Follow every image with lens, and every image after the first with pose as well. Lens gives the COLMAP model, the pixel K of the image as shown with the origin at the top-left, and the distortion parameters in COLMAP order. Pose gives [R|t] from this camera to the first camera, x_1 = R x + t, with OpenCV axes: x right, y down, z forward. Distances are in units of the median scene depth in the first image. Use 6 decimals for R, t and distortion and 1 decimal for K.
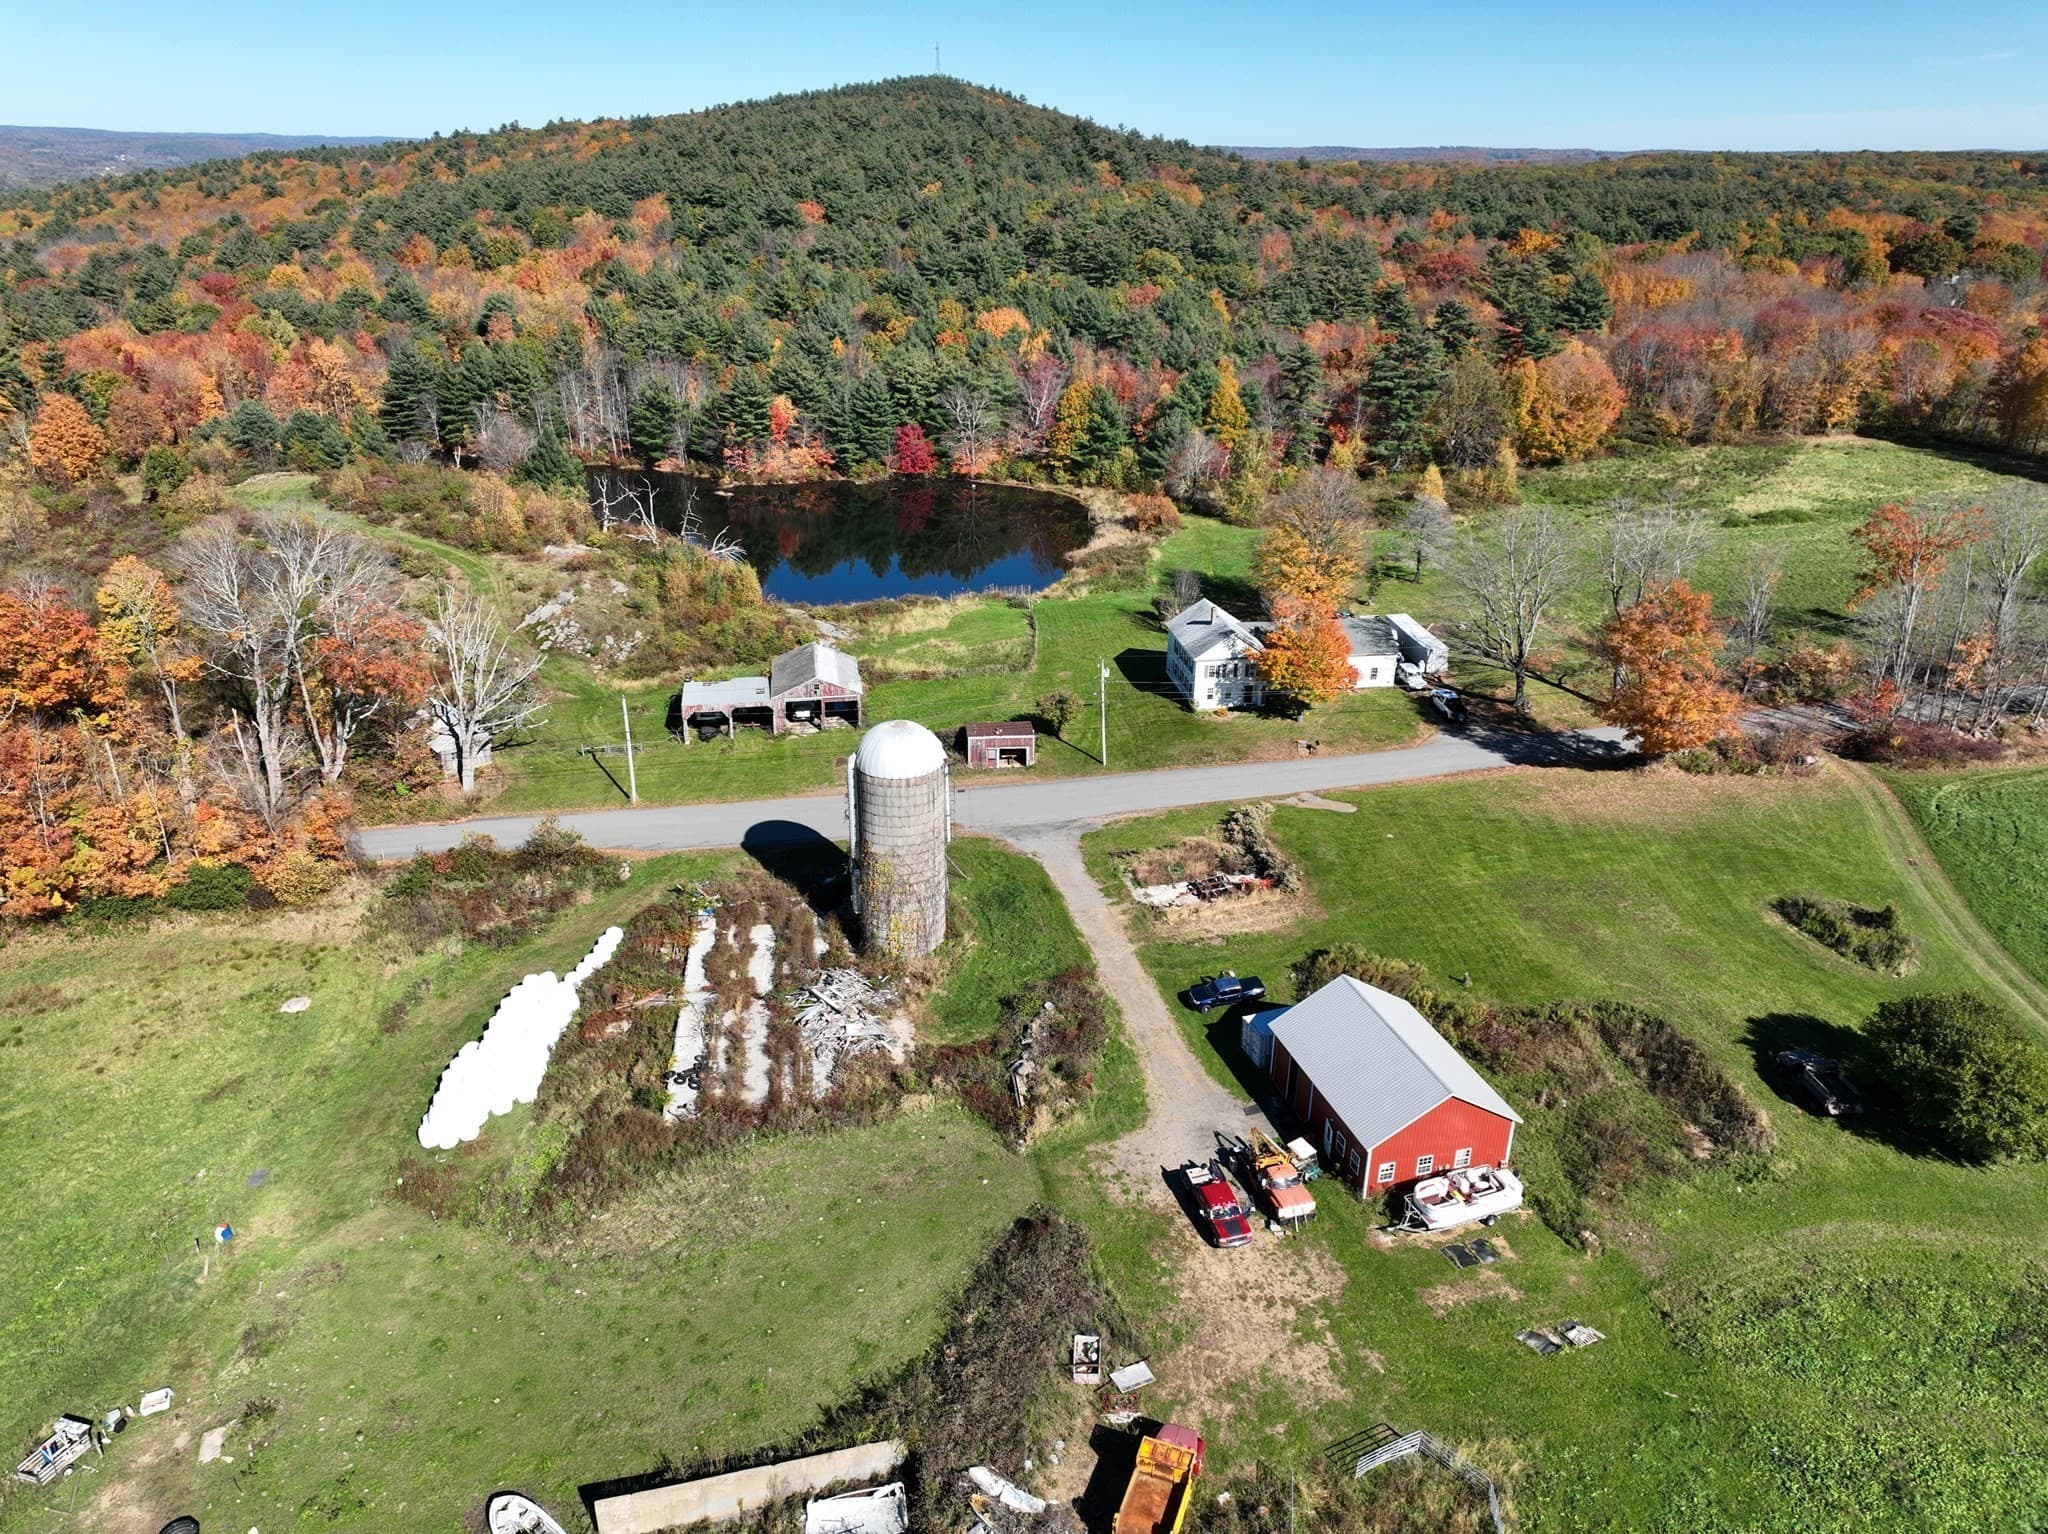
lens RADIAL K [[1479.4, 0, 1013.5], [0, 1479.4, 768.7], [0, 0, 1]] dist [0.002409, 0.023690]
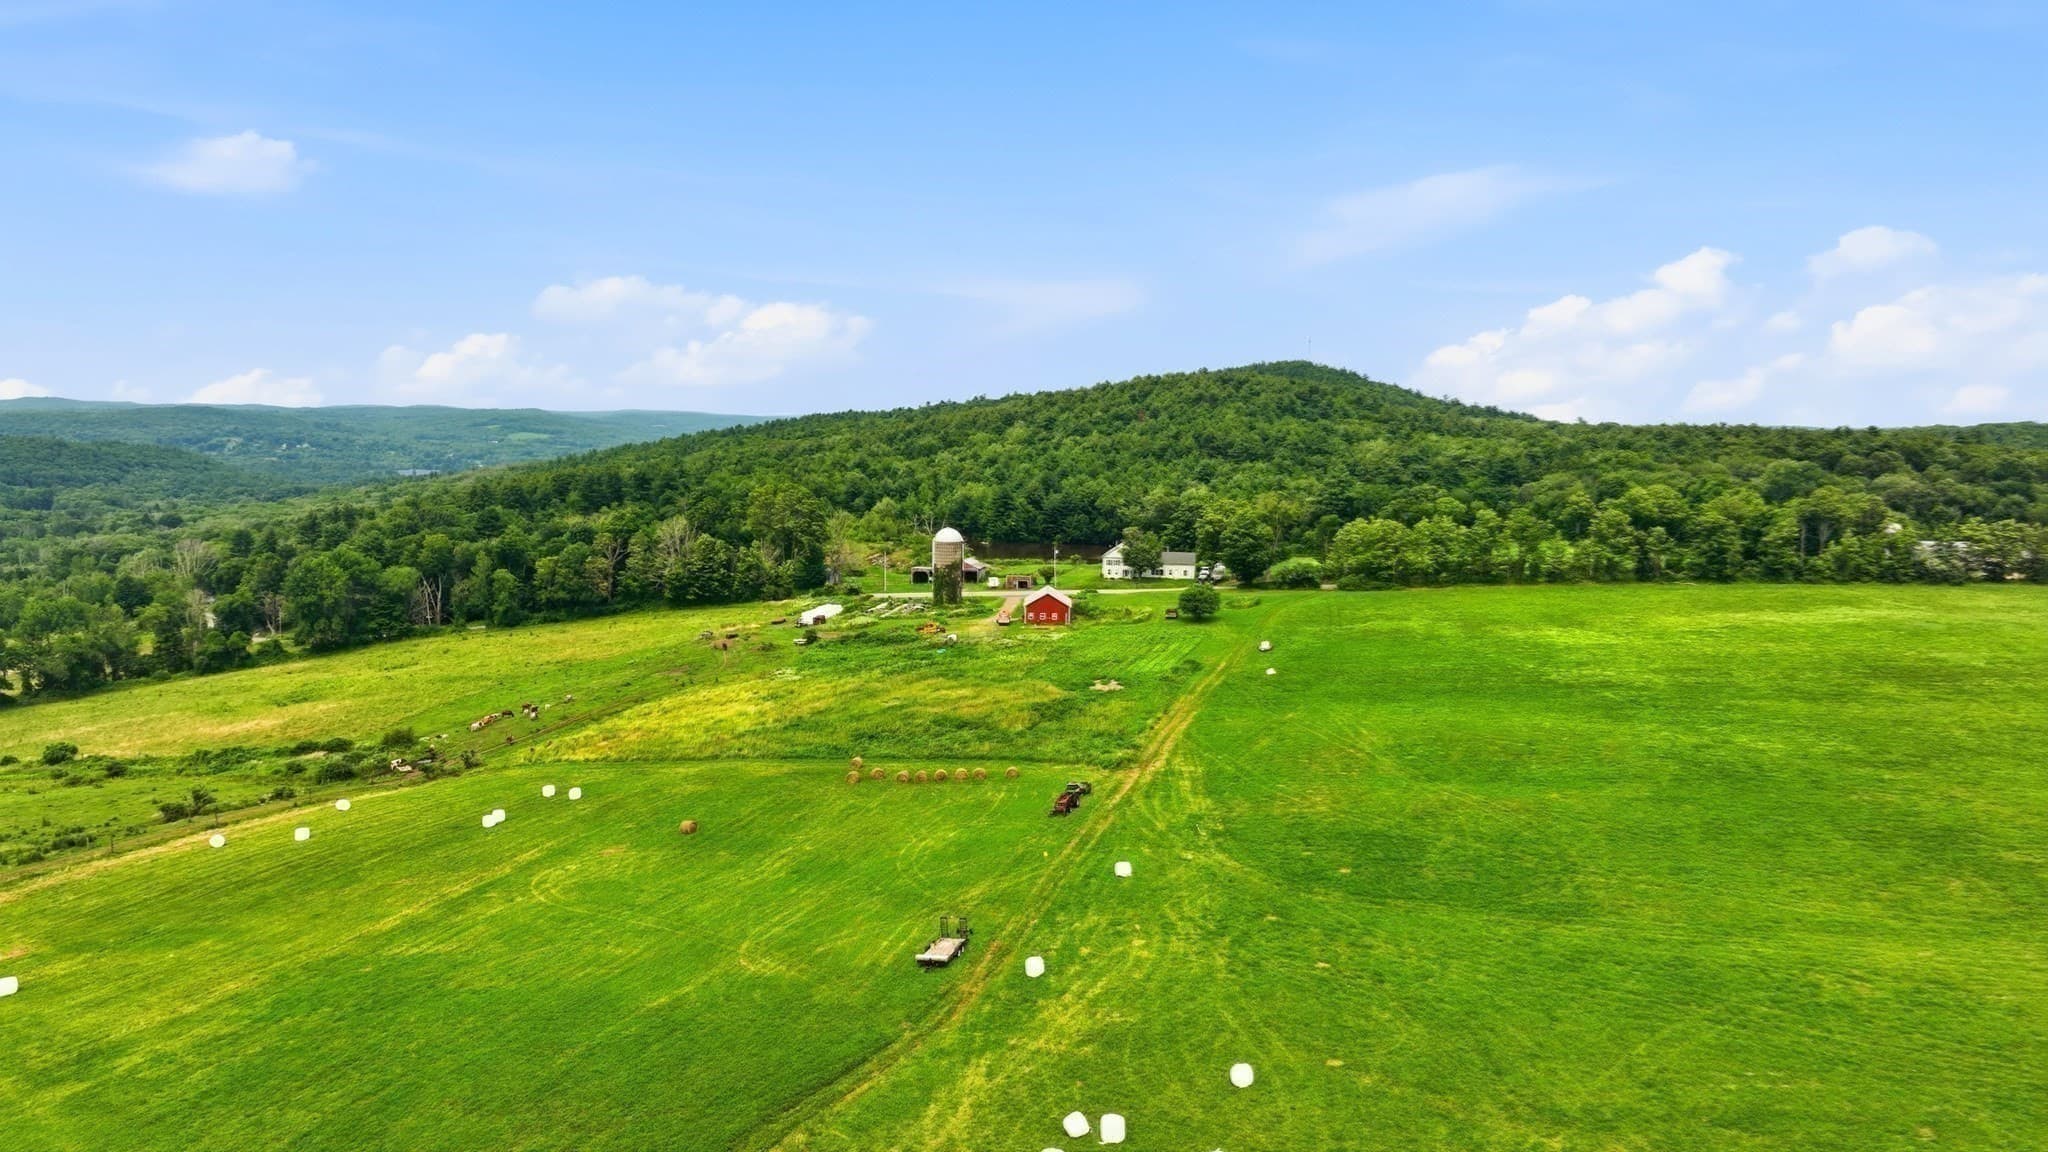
lens RADIAL K [[1472.6, 0, 1024.7], [0, 1472.6, 573.7], [0, 0, 1]] dist [0.023910, -0.010073]
pose [[0.957011, 0.038481, -0.287489, 0.417440], [-0.121219, 0.953514, -0.275893, 0.384849], [0.263508, 0.298881, 0.917188, -0.776089]]
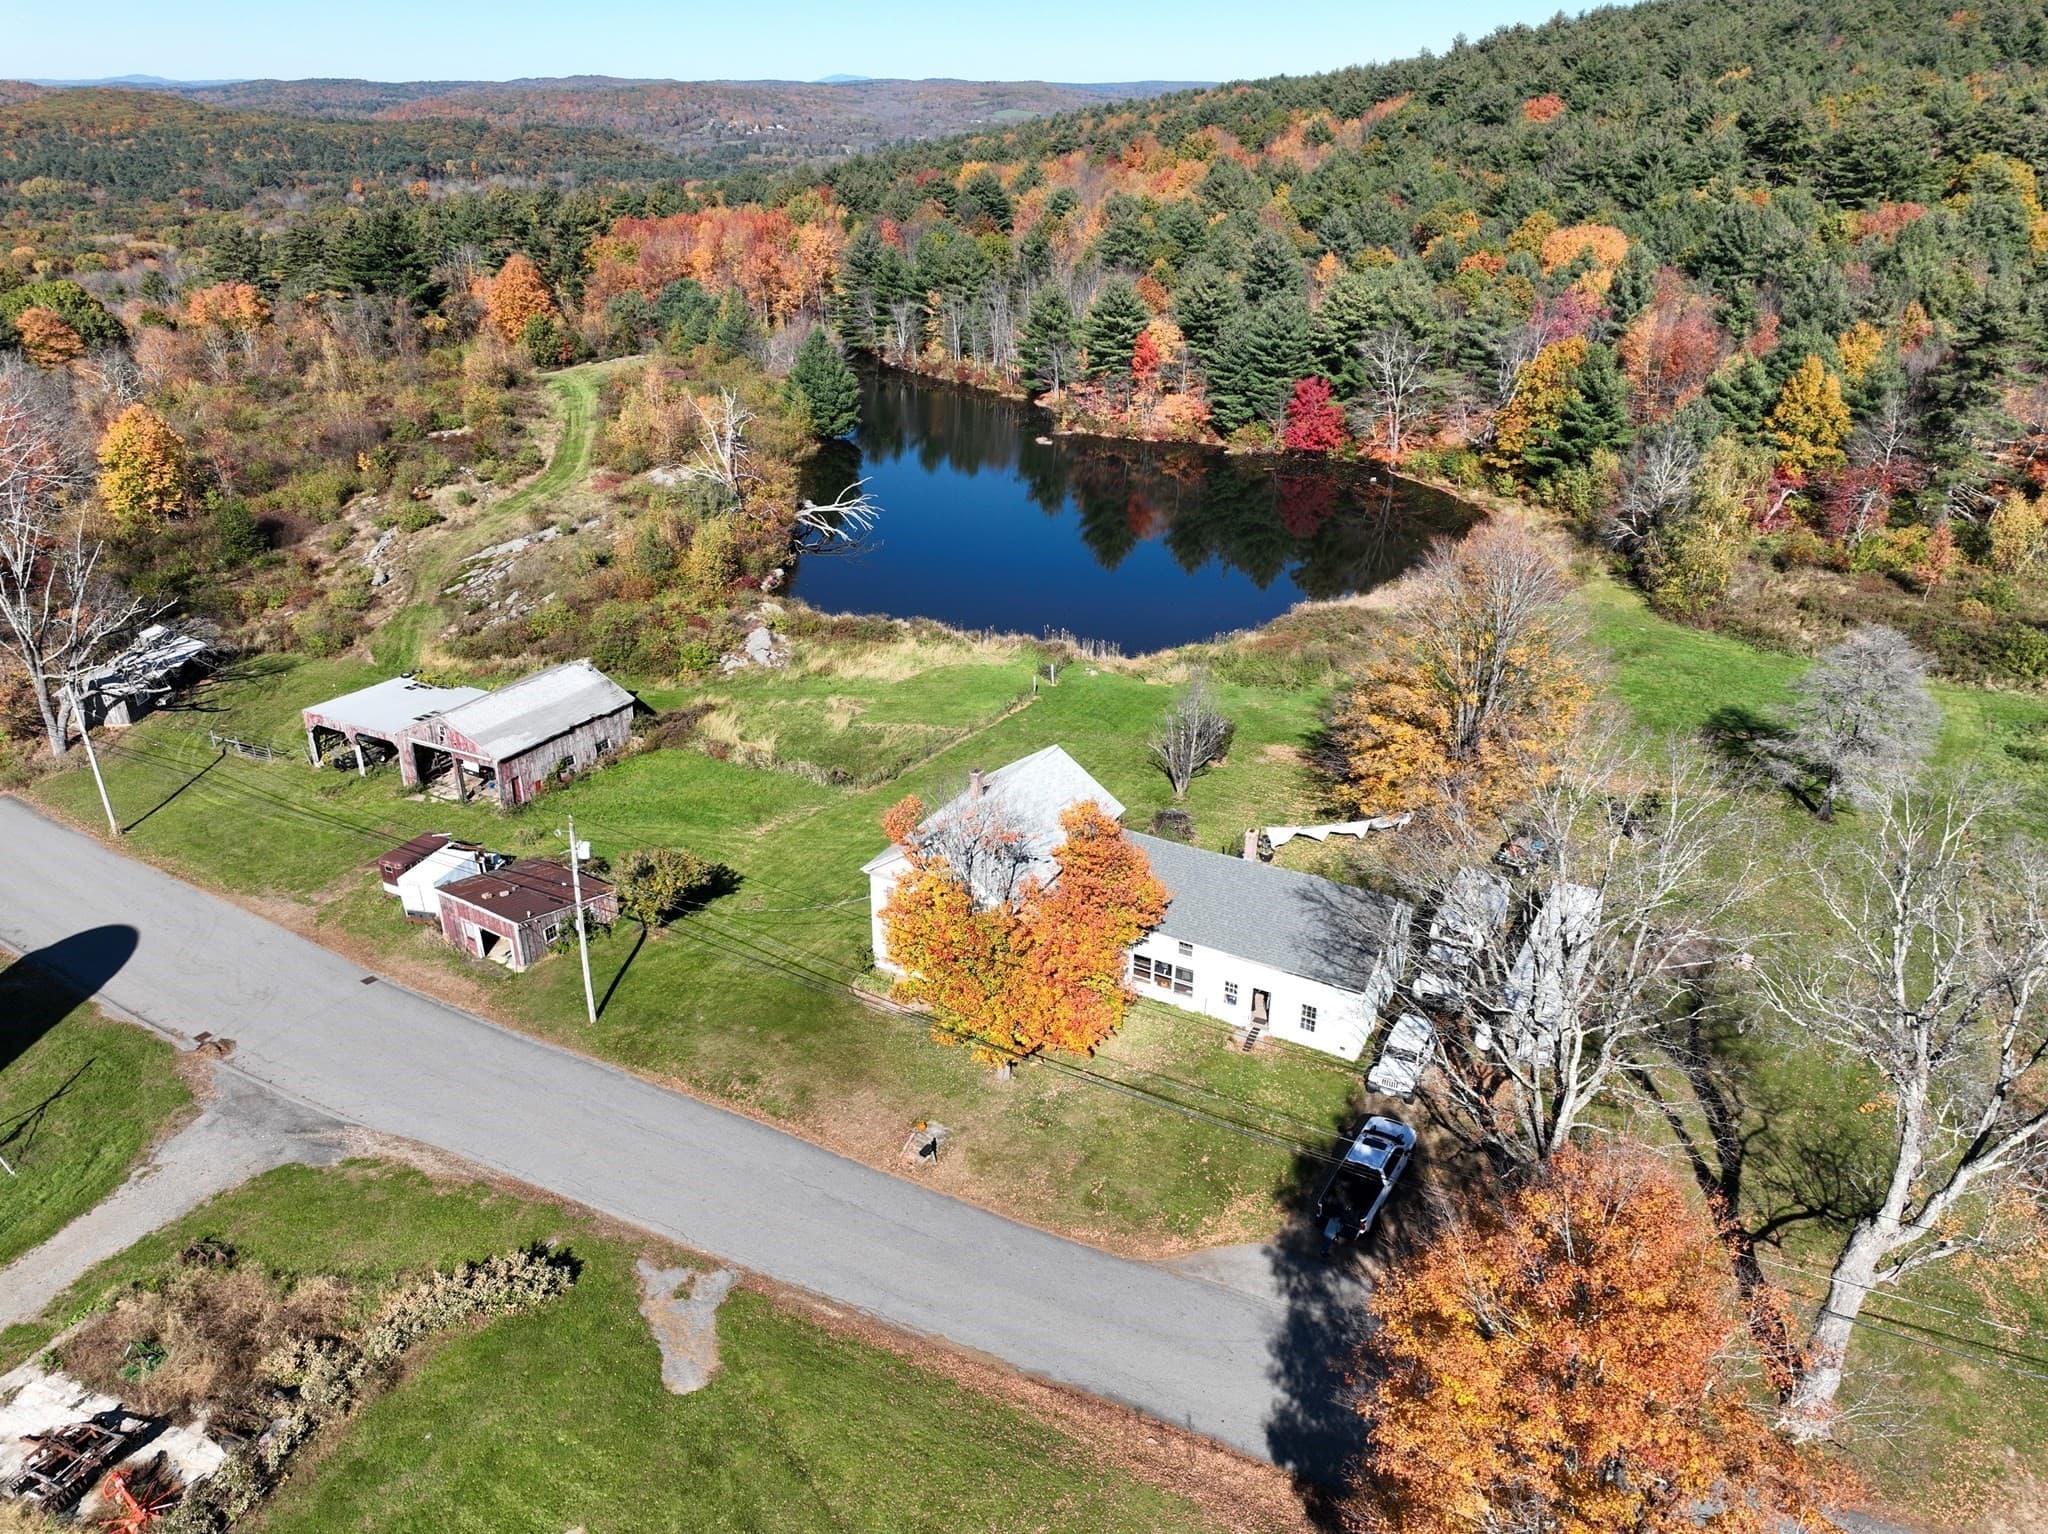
lens RADIAL K [[1479.4, 0, 1025.1], [0, 1479.4, 762.3], [0, 0, 1]] dist [0.002409, 0.023690]
pose [[0.806031, 0.246624, -0.538044, 0.237746], [-0.229339, 0.968174, 0.100215, -0.097799], [0.545635, 0.042618, 0.836938, 0.358395]]
